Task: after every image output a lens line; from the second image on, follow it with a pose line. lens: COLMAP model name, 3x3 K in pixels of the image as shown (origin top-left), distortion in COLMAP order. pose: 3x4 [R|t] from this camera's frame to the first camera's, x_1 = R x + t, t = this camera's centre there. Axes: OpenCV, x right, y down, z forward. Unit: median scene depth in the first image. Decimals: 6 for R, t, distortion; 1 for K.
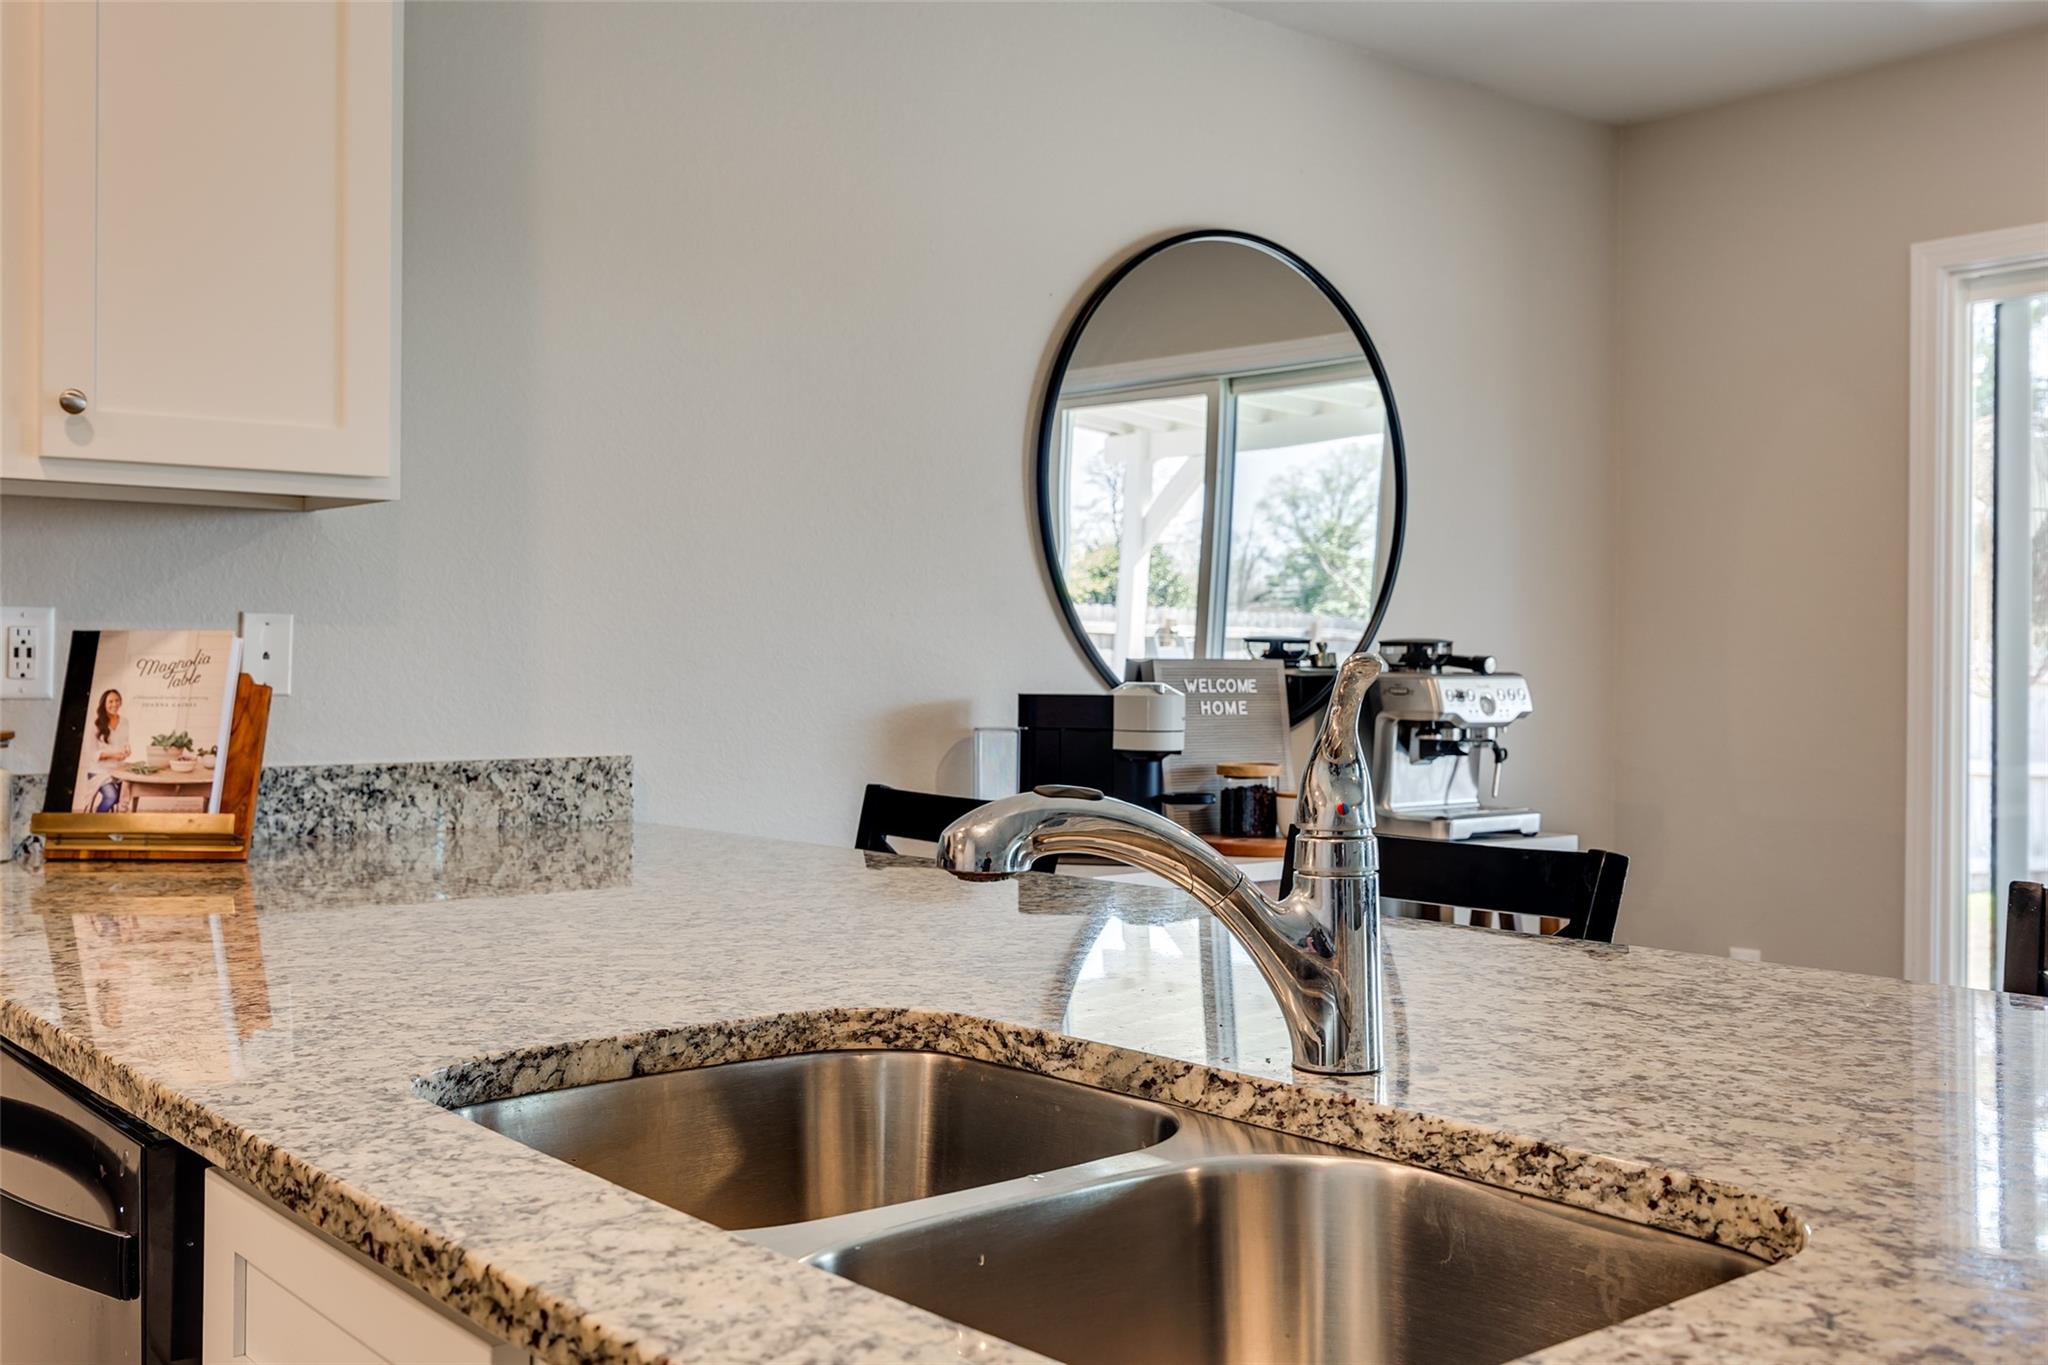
lens RADIAL K [[1962.2, 0, 1017.5], [0, 1962.2, 669.6], [0, 0, 1]] dist [0.020605, 0.000000]
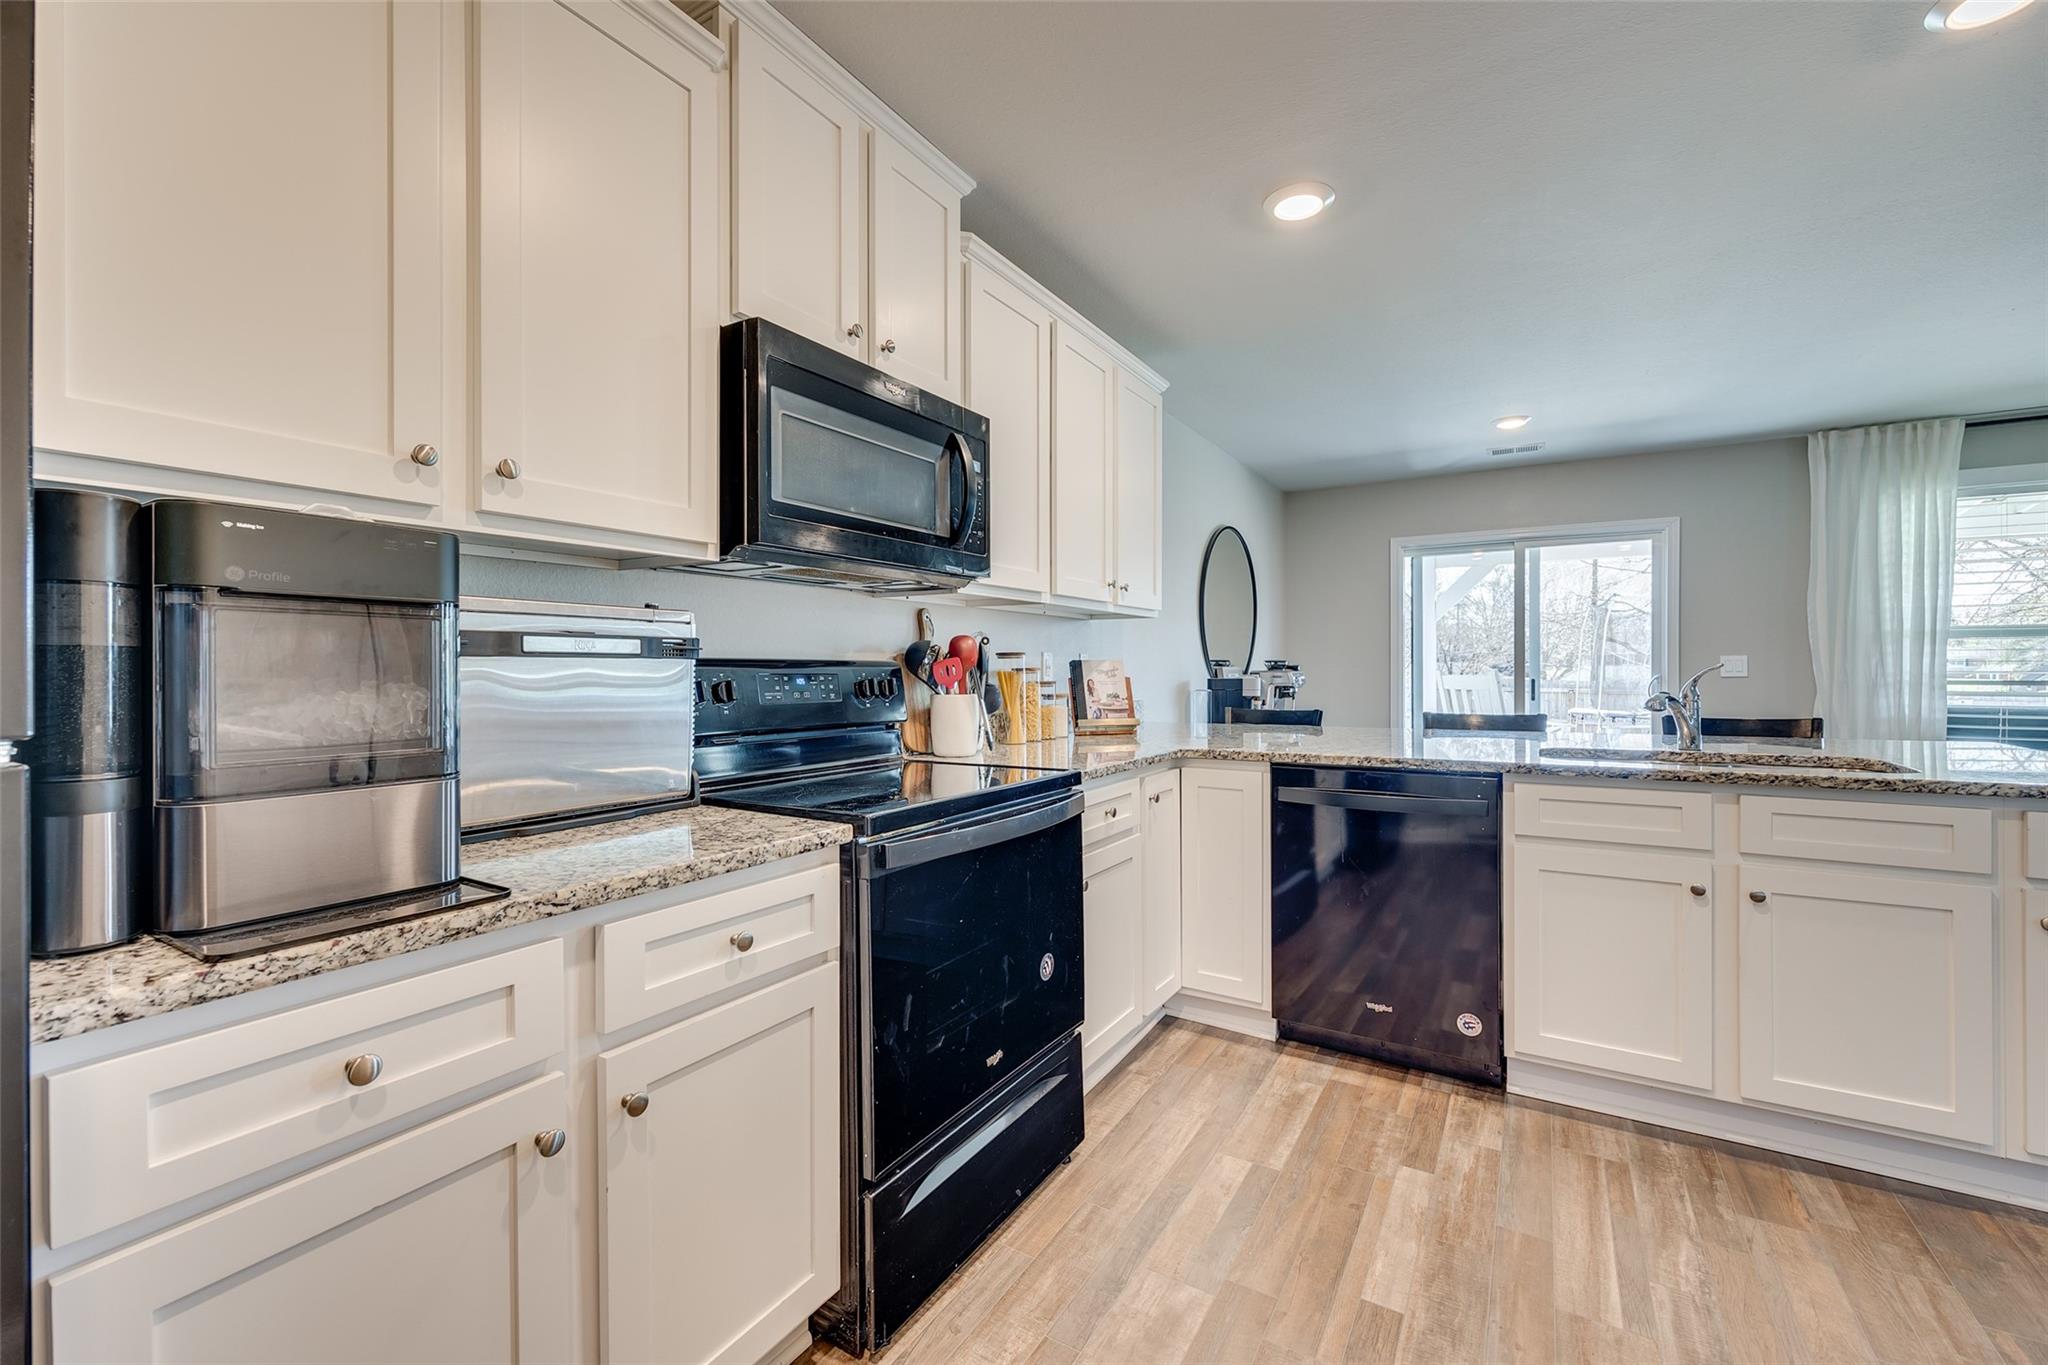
lens RADIAL K [[845.3, 0, 1008.3], [0, 845.3, 674.8], [0, 0, 1]] dist [-0.001034, -0.000844]
pose [[0.946268, -0.011362, 0.323184, -0.835917], [0.010310, 0.999935, 0.004968, -0.003776], [-0.323219, -0.001370, 0.946323, -0.166544]]
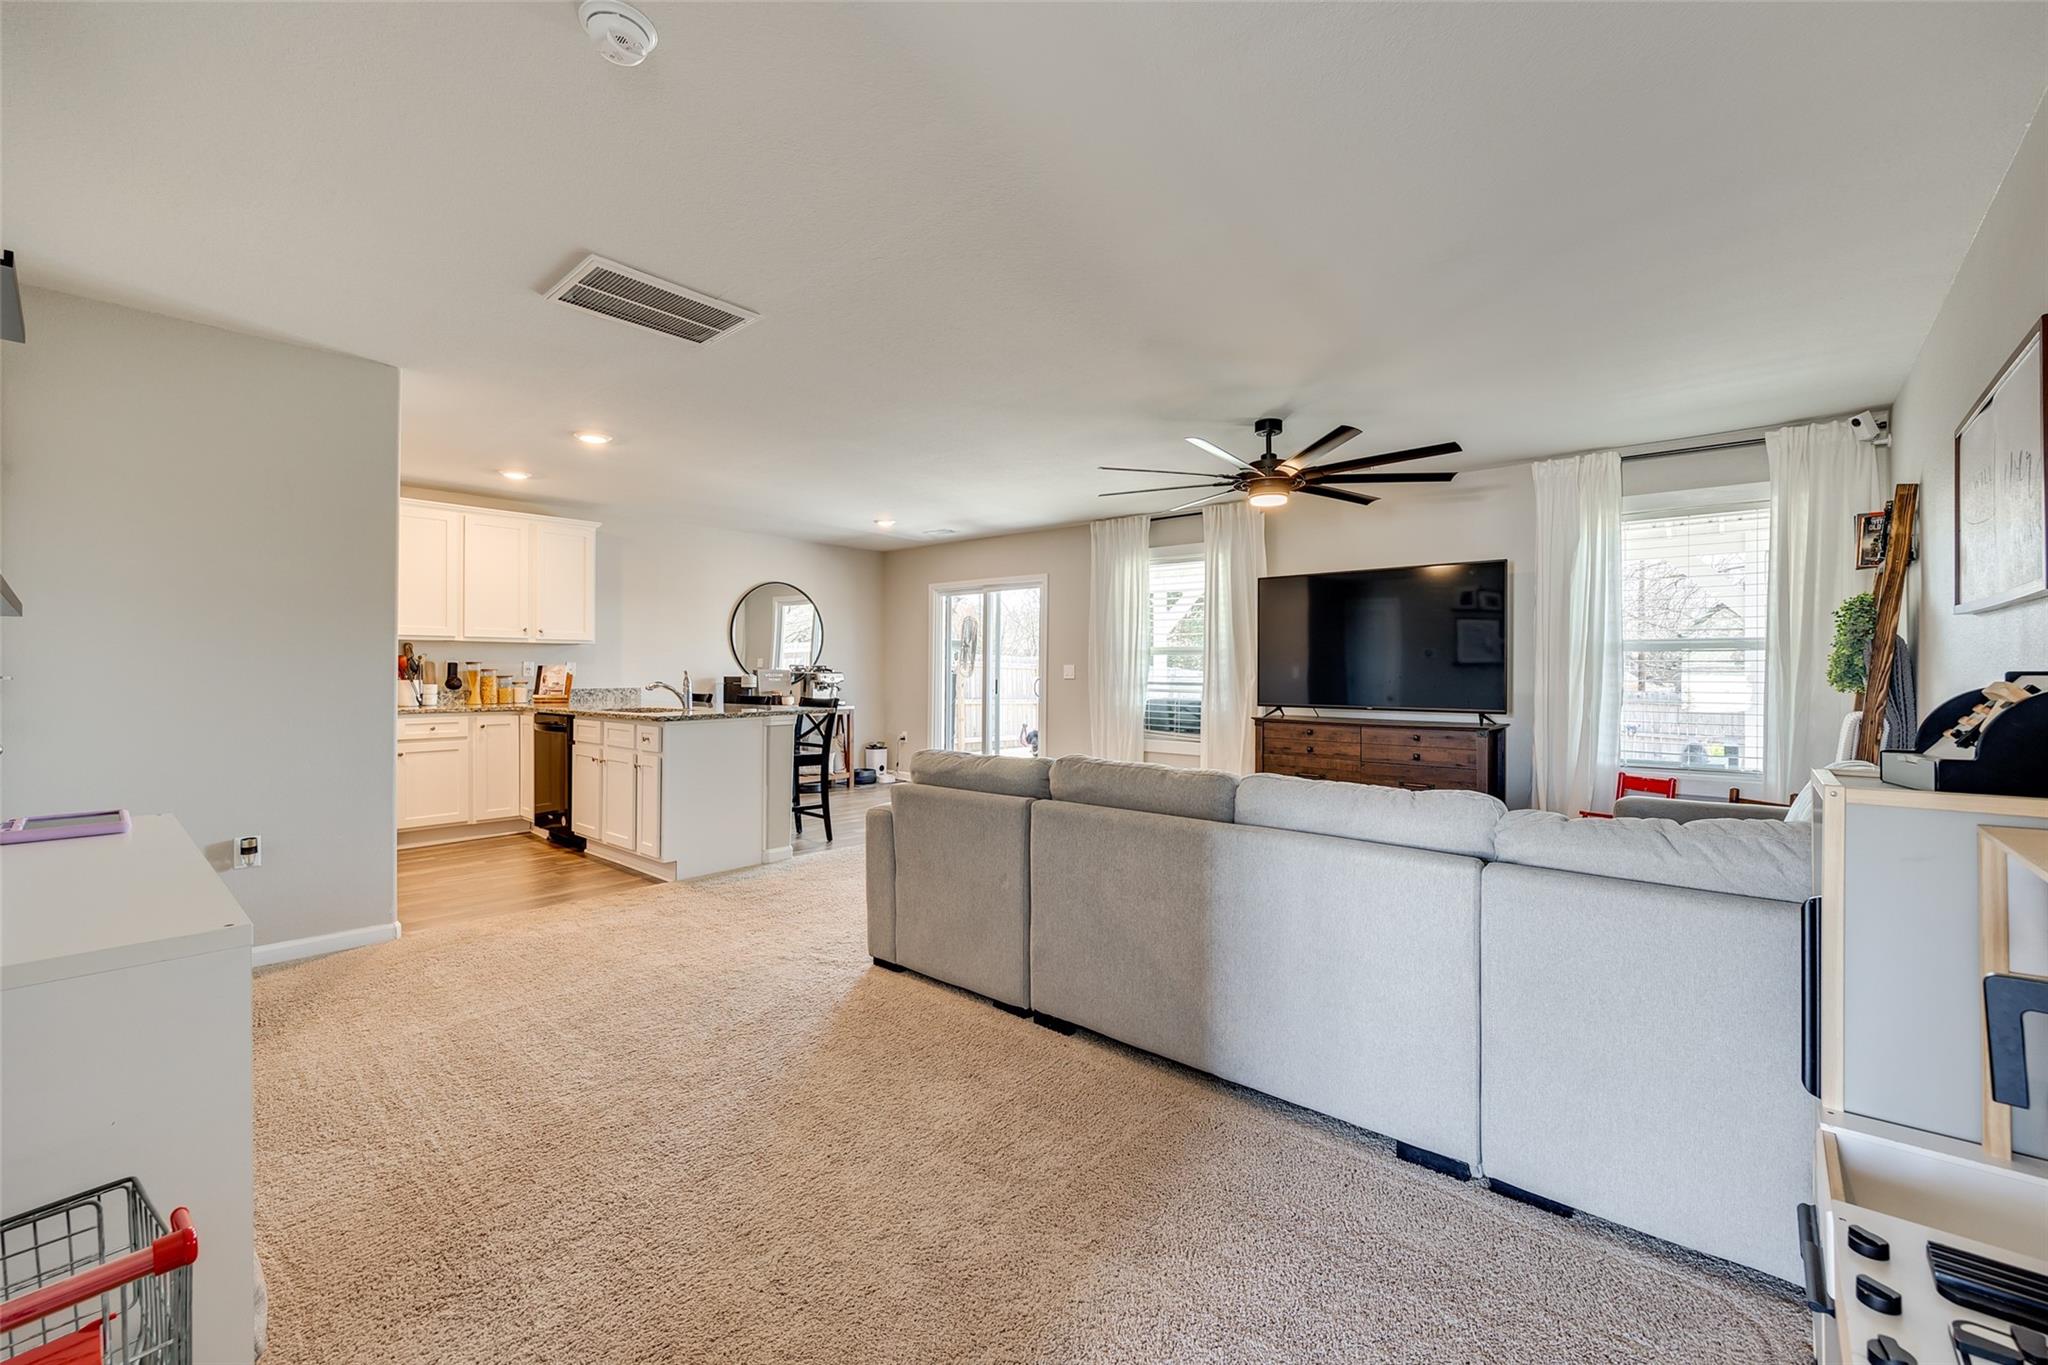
lens RADIAL K [[845.3, 0, 1028.0], [0, 845.3, 666.1], [0, 0, 1]] dist [-0.001034, -0.000844]
pose [[0.986936, -0.001331, 0.161109, 0.499692], [0.002777, 0.999958, -0.008755, 0.007747], [-0.161090, 0.009088, 0.986898, -1.531199]]
